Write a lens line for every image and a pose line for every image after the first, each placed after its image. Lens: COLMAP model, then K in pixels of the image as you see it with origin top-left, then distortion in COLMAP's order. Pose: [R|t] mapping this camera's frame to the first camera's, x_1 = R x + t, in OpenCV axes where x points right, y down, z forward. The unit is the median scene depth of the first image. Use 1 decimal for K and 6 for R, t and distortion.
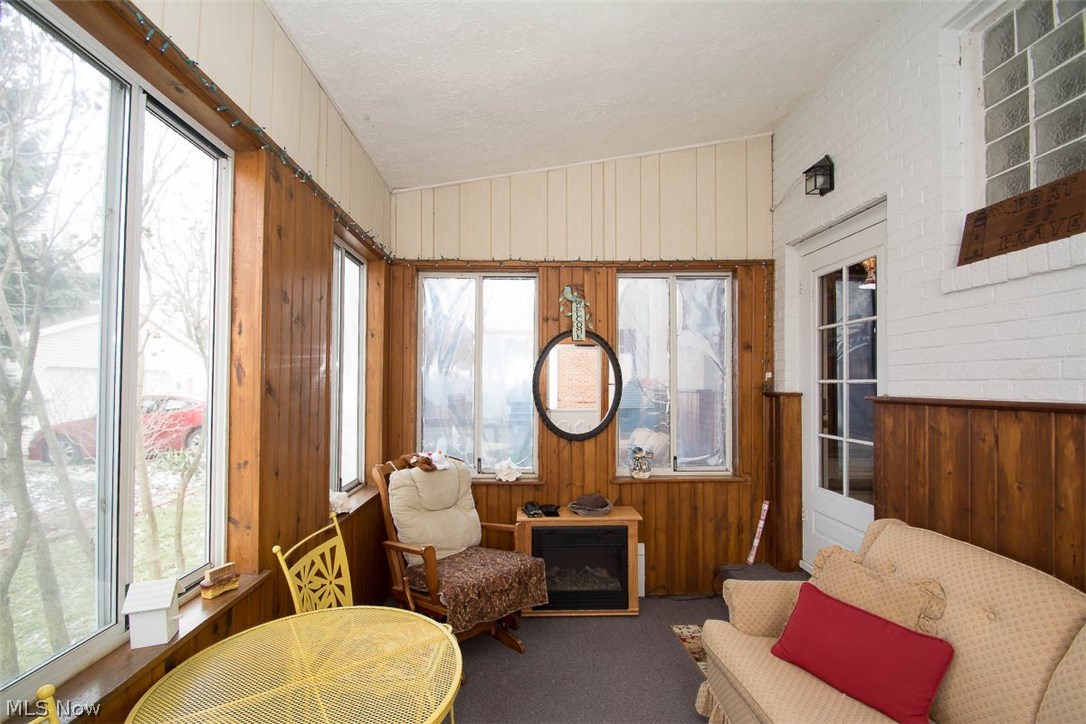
lens RADIAL K [[473.8, 0, 534.5], [0, 473.8, 376.5], [0, 0, 1]] dist [0.010252, -0.014620]
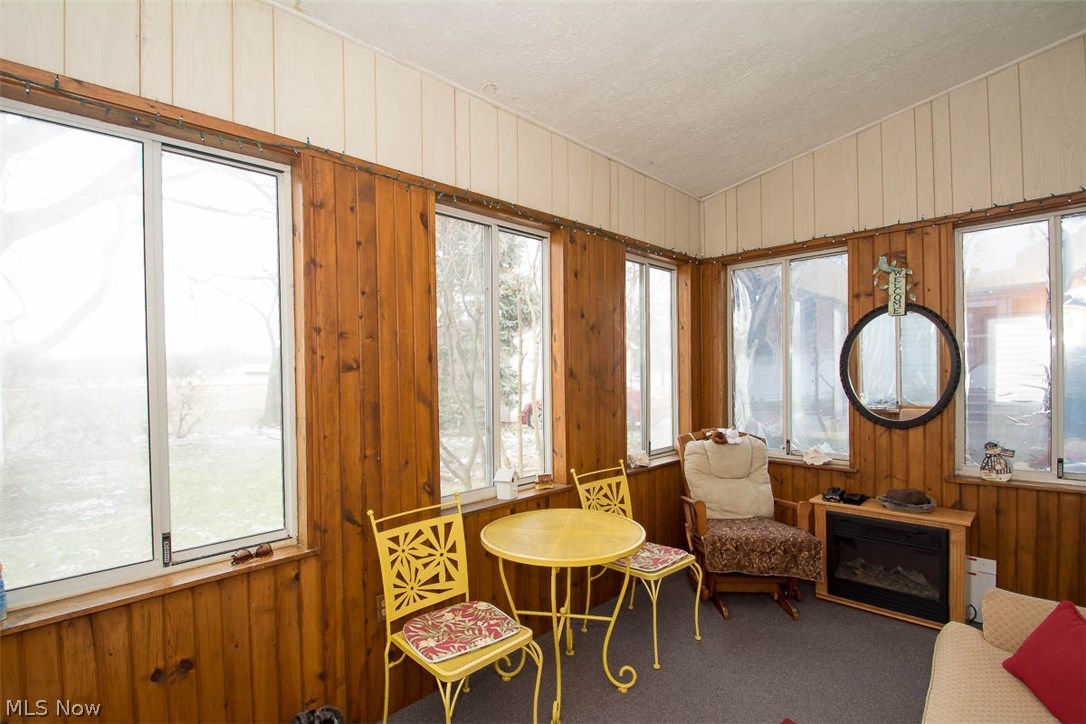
lens RADIAL K [[515.7, 0, 533.0], [0, 515.7, 375.4], [0, 0, 1]] dist [-0.017883, -0.000296]
pose [[0.677636, -0.008165, -0.735352, 0.361092], [0.030233, 0.999402, 0.016763, -0.001121], [0.734776, -0.033591, 0.677478, -0.160695]]
